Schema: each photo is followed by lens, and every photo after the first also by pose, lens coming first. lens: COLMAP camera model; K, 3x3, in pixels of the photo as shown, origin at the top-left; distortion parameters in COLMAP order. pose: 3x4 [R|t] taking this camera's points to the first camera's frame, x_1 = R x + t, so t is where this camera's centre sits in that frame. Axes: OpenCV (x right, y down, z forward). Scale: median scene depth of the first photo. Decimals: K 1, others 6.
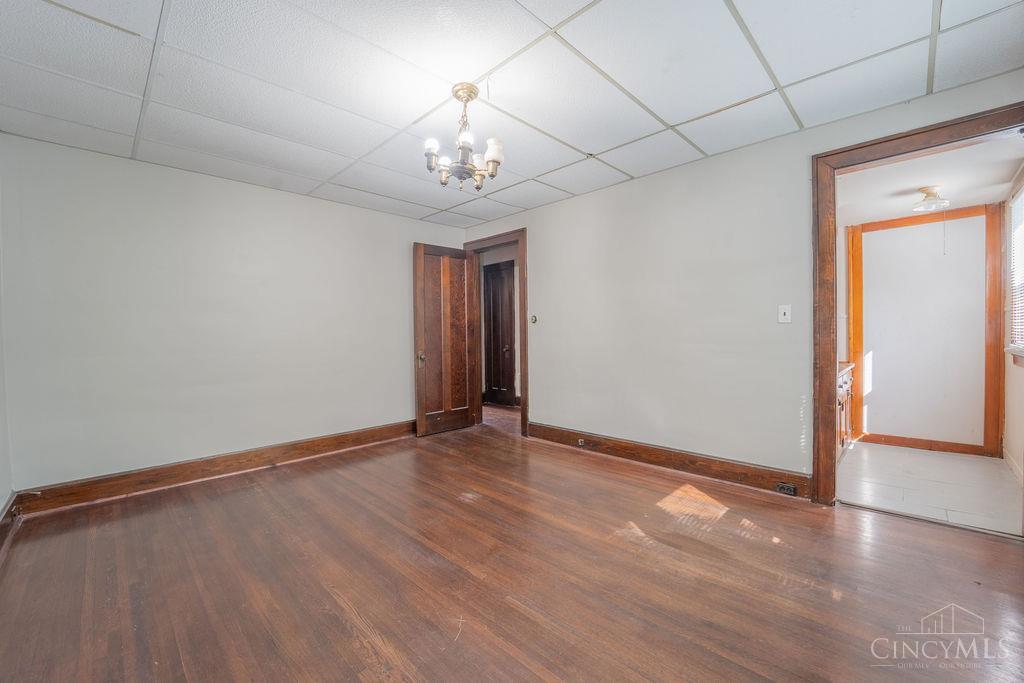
lens RADIAL K [[412.8, 0, 511.7], [0, 412.8, 336.1], [0, 0, 1]] dist [-0.000023, -0.000110]
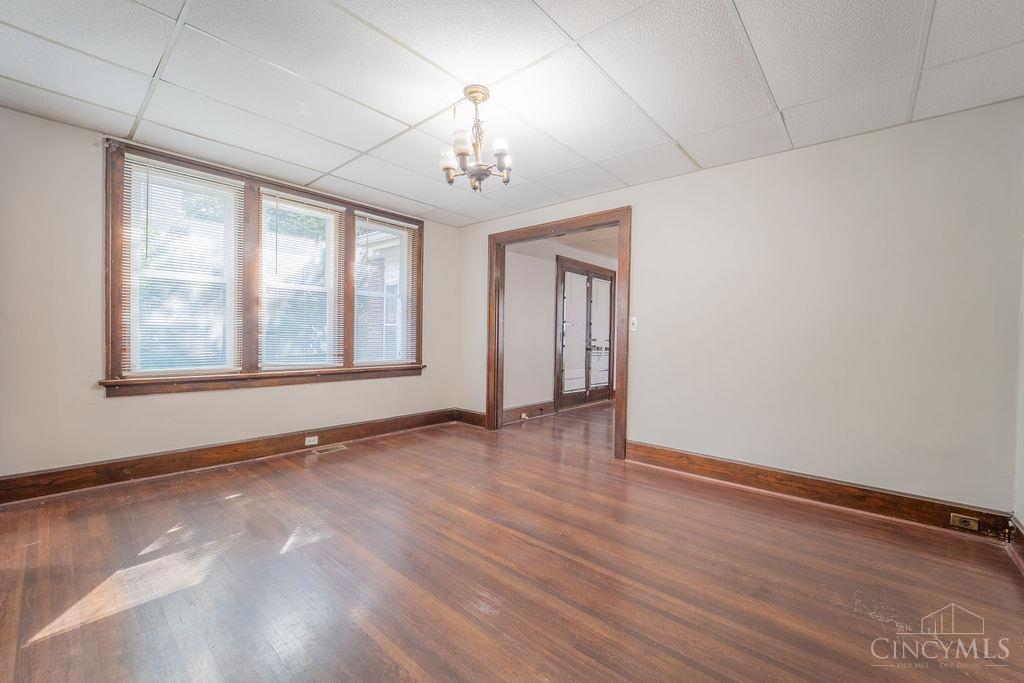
lens RADIAL K [[412.8, 0, 512.5], [0, 412.8, 340.4], [0, 0, 1]] dist [-0.000023, -0.000110]
pose [[-0.998282, 0.000451, -0.058590, -0.125497], [-0.001081, 0.999659, 0.026103, -0.004156], [0.058582, 0.026121, -0.997941, 1.809425]]
